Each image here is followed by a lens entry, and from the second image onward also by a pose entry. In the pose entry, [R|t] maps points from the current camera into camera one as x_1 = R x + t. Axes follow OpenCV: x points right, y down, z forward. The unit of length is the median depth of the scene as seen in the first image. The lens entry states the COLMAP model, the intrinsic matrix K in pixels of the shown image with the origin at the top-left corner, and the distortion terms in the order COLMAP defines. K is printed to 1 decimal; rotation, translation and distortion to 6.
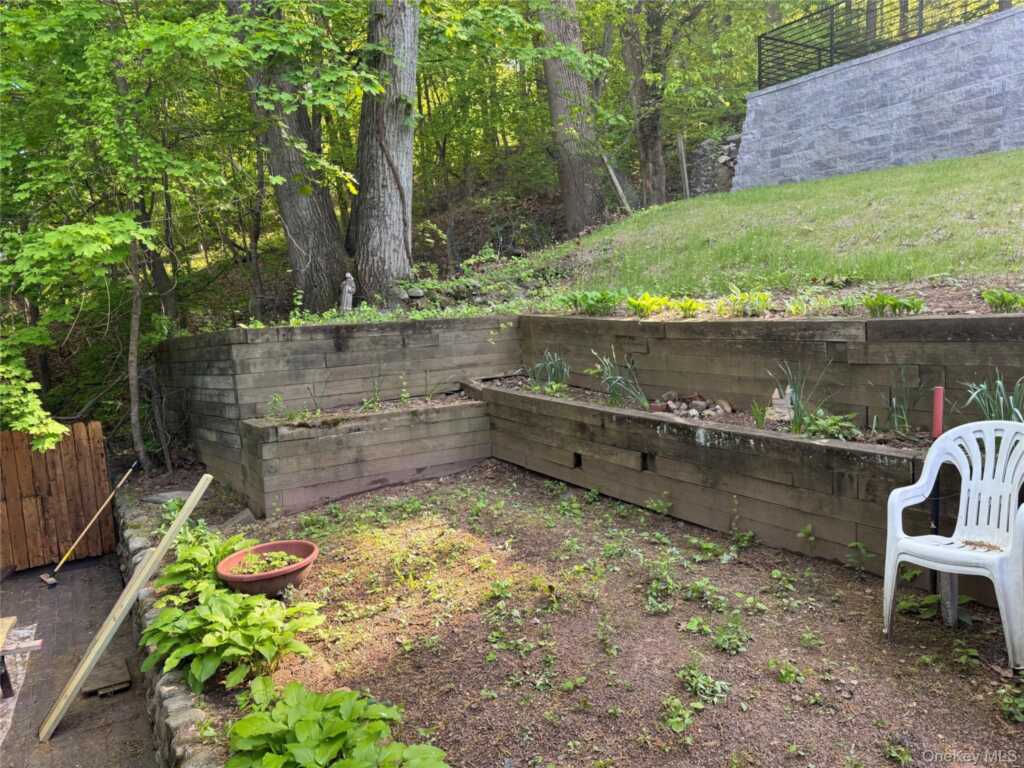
lens RADIAL K [[713.4, 0, 512.0], [0, 713.4, 384.0], [0, 0, 1]] dist [0.065683, -0.057797]
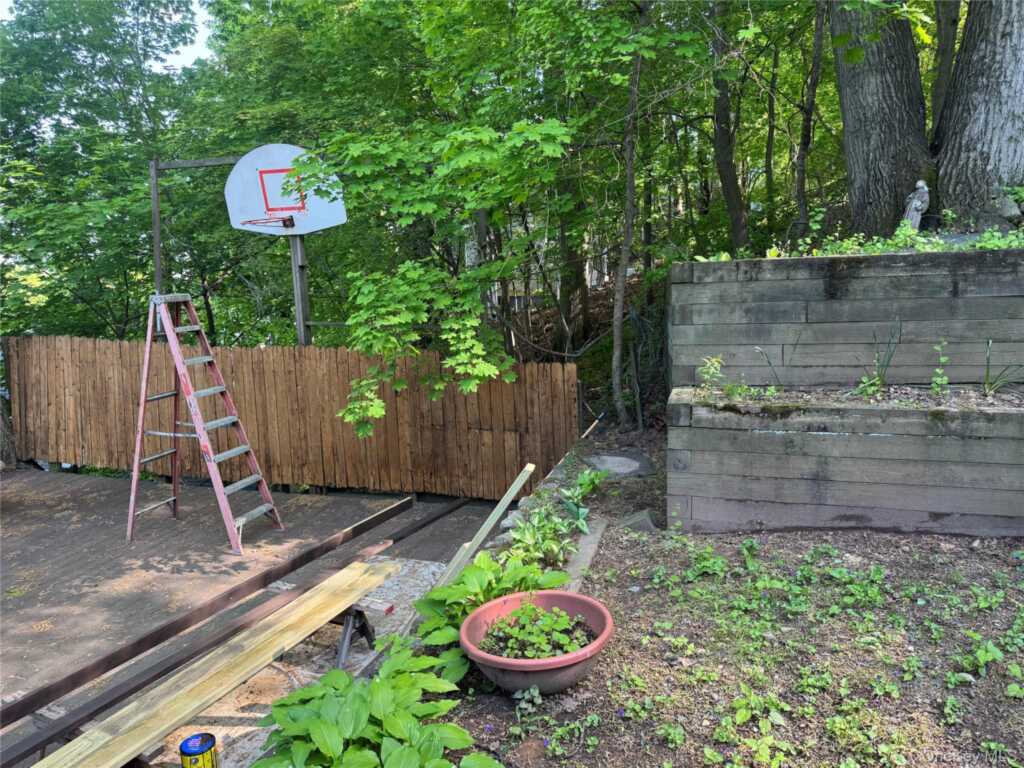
lens RADIAL K [[713.4, 0, 512.0], [0, 713.4, 384.0], [0, 0, 1]] dist [0.065683, -0.057797]
pose [[0.673383, 0.135453, -0.726779, 0.042272], [-0.073073, 0.990453, 0.116891, -0.022865], [0.735673, -0.025604, 0.676853, 0.323501]]
